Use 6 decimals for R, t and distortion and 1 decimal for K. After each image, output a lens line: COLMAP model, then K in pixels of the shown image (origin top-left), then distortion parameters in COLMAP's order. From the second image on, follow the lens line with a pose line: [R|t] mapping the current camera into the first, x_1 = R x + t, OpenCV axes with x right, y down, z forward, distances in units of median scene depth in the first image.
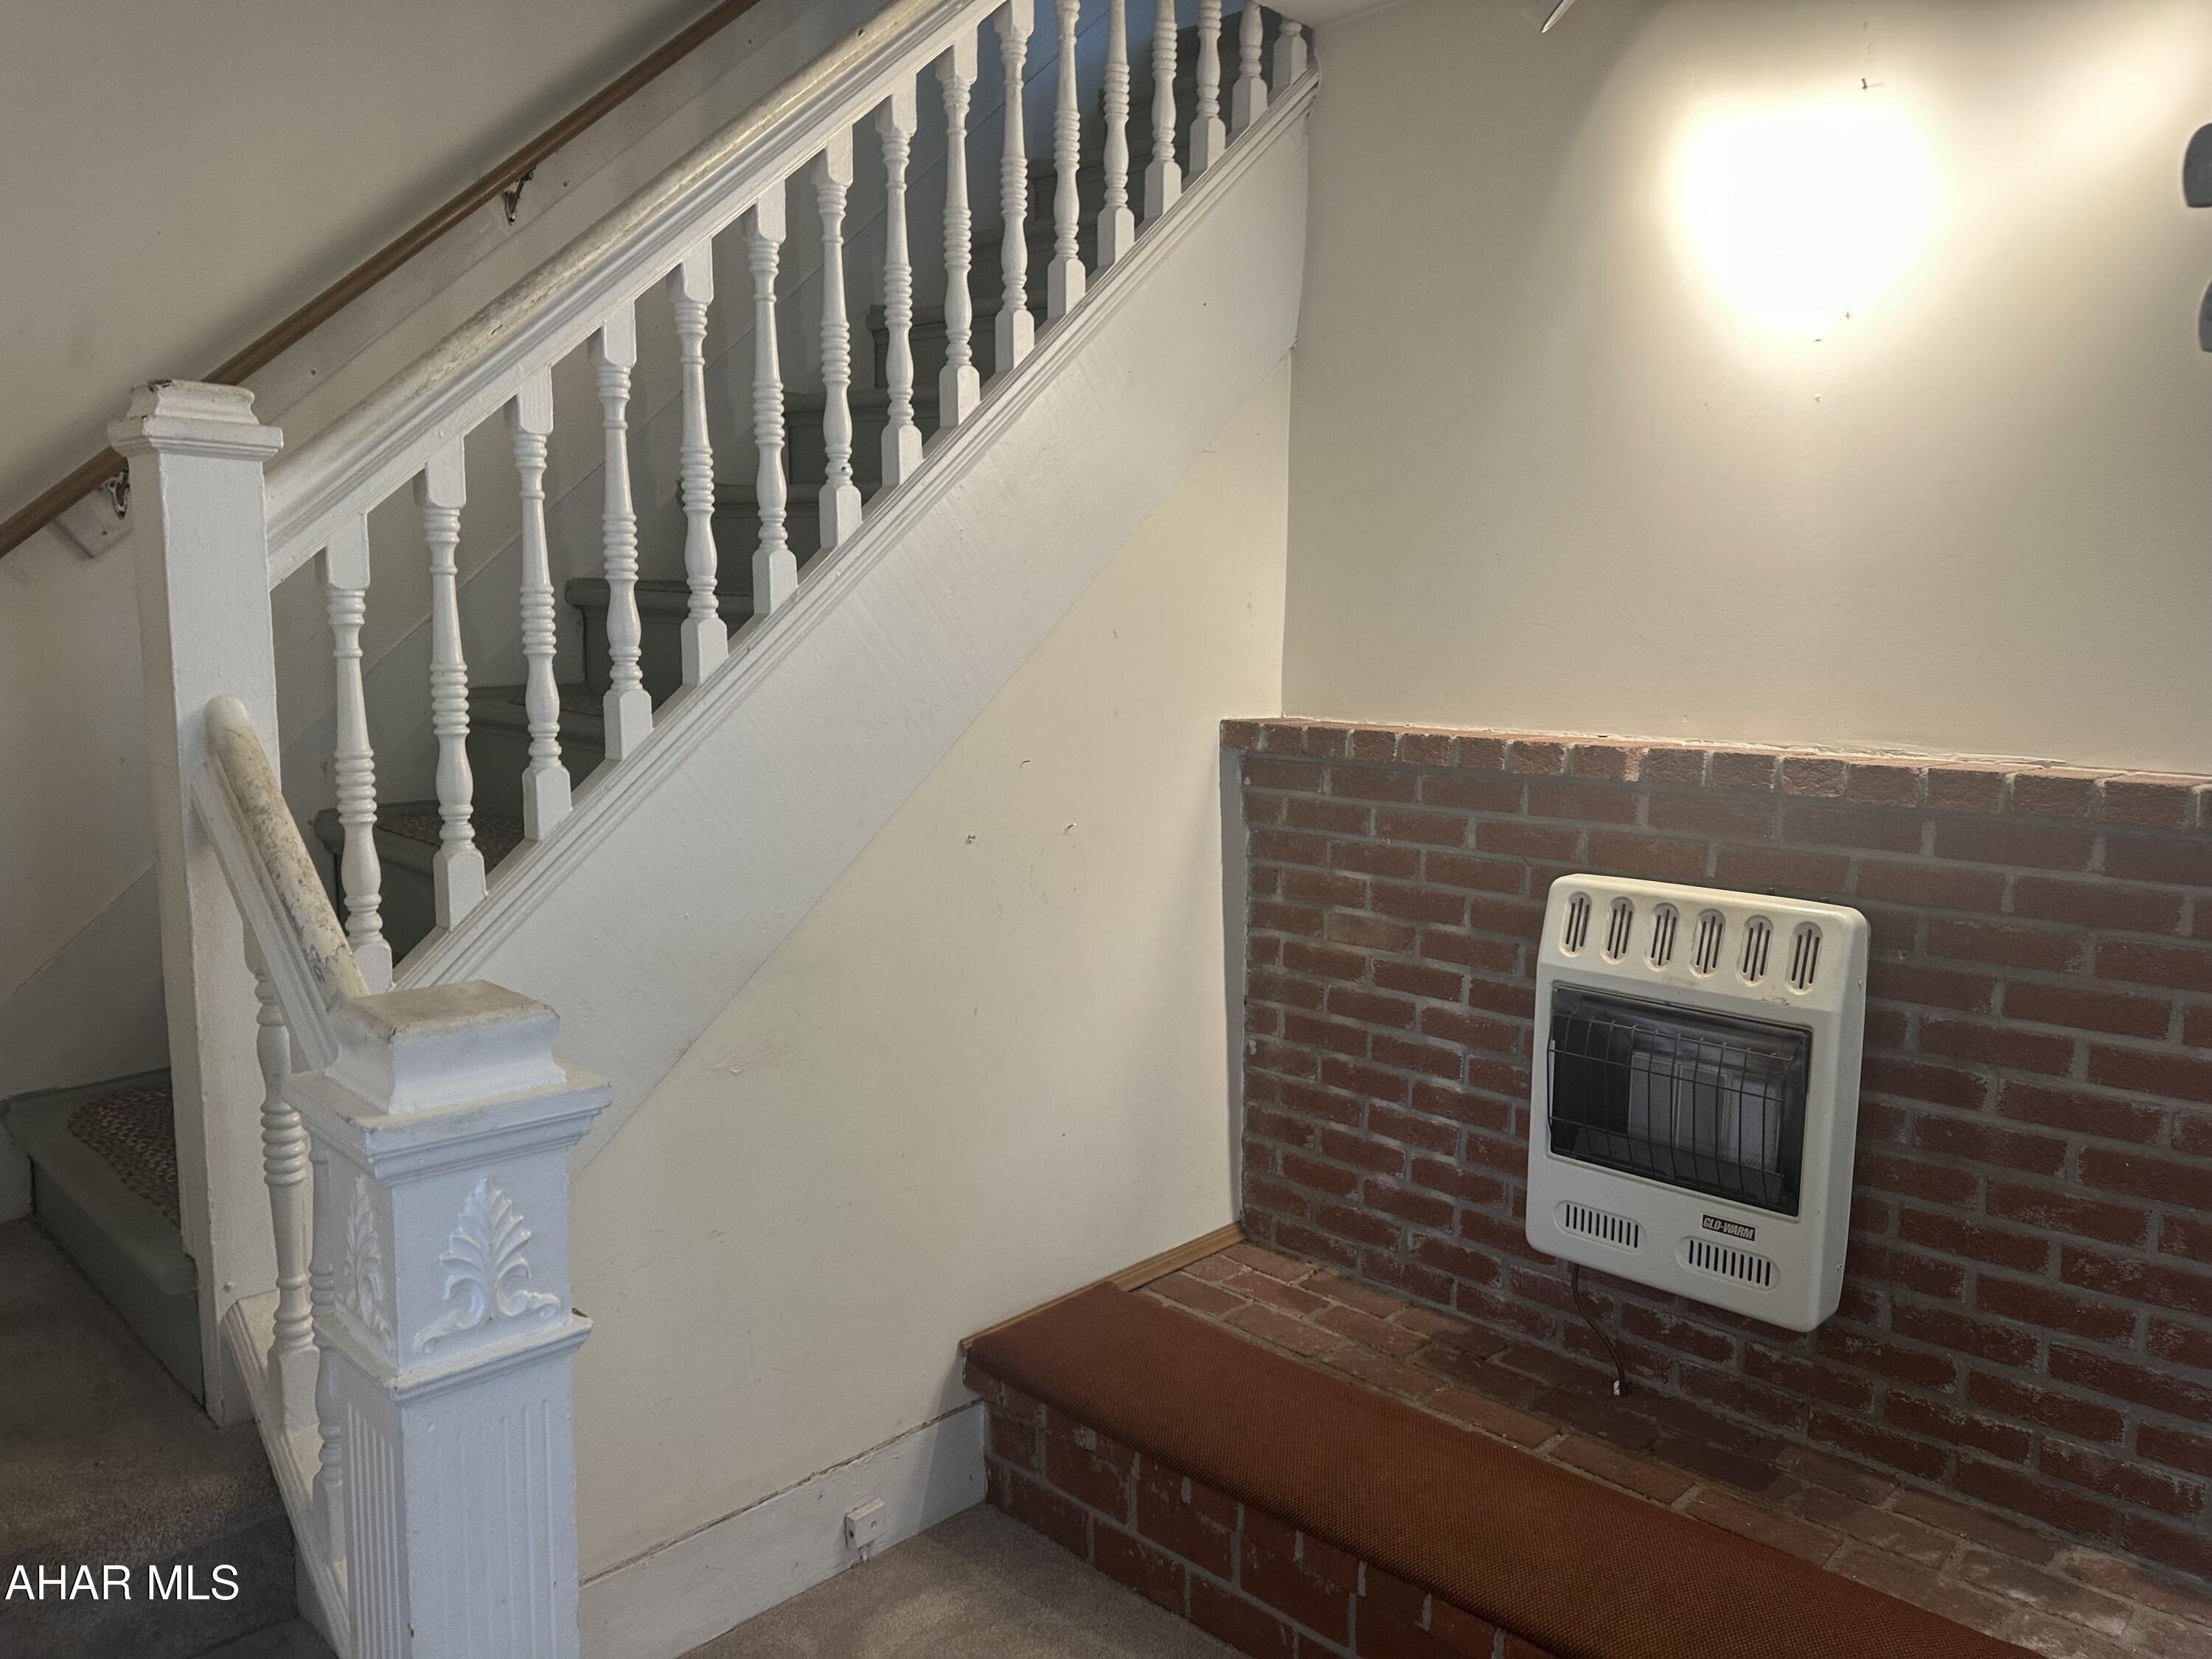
lens RADIAL K [[1511.0, 0, 1170.5], [0, 1511.0, 823.8], [0, 0, 1]] dist [0.108364, -0.144634]
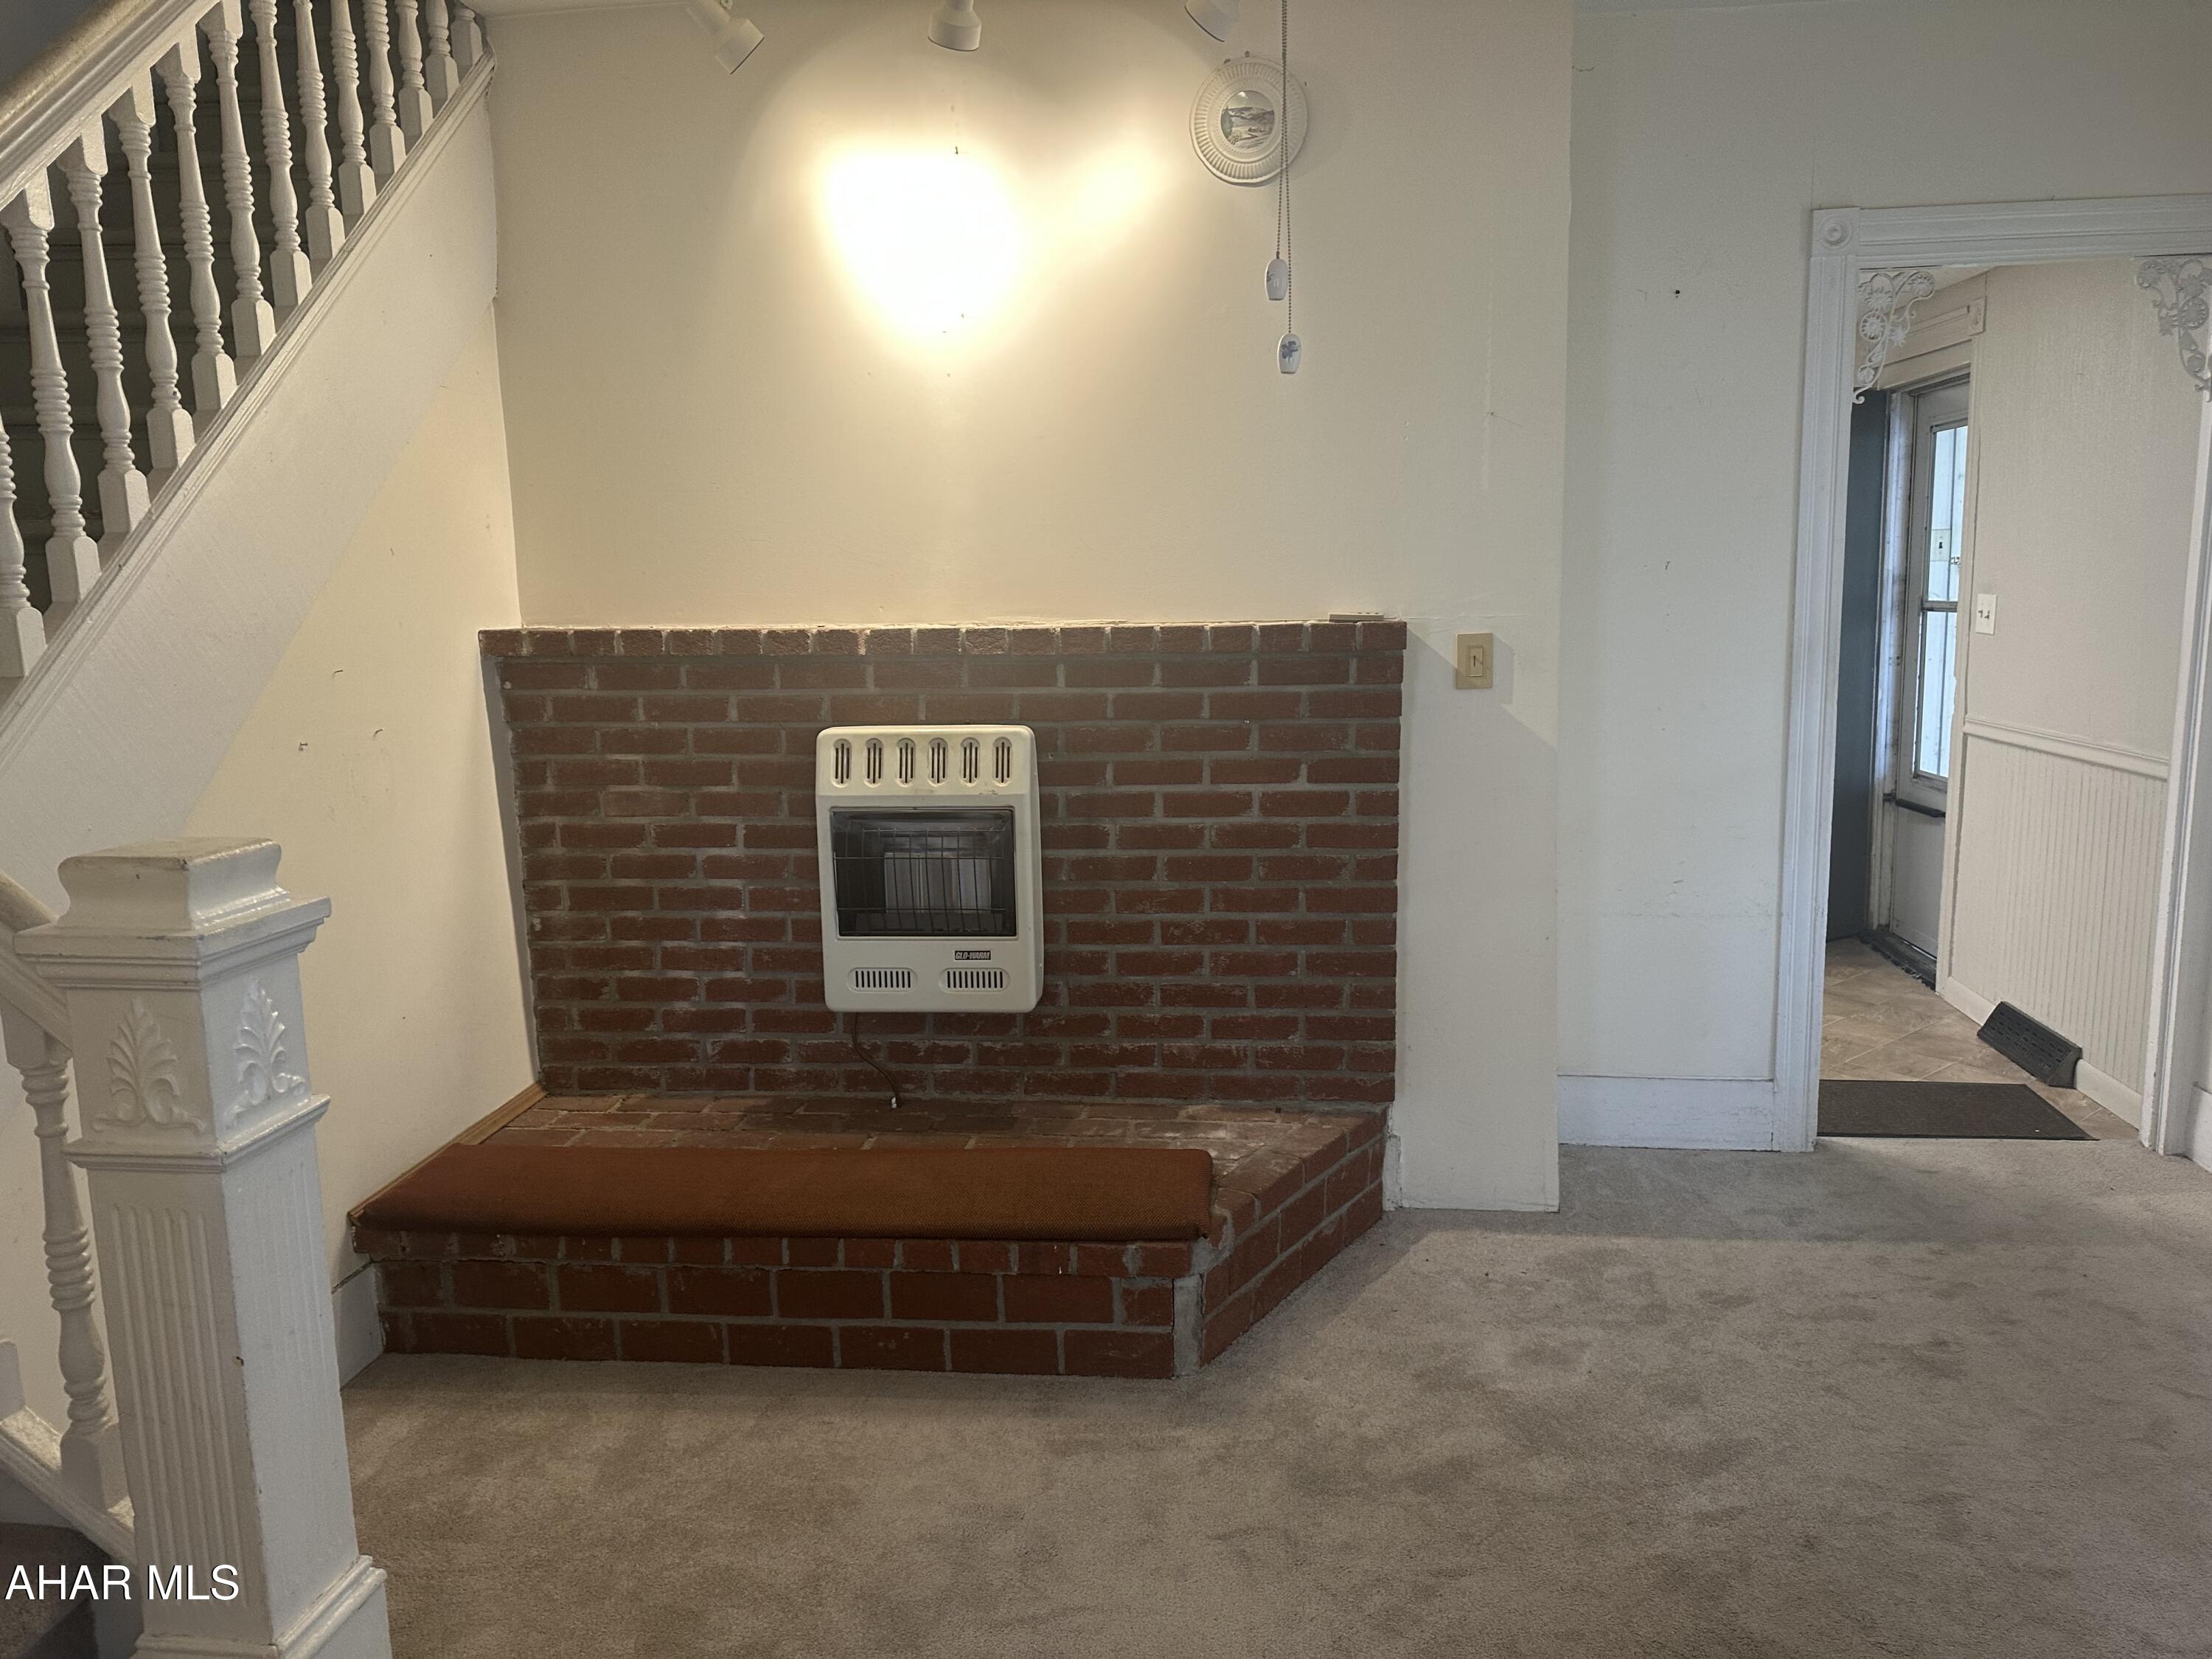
lens RADIAL K [[1565.2, 0, 1116.9], [0, 1565.2, 830.8], [0, 0, 1]] dist [0.039188, -0.047958]
pose [[0.789283, -0.124688, 0.601237, -0.367777], [0.106714, 0.992119, 0.065660, 0.059118], [-0.604686, 0.012336, 0.796368, -0.233628]]
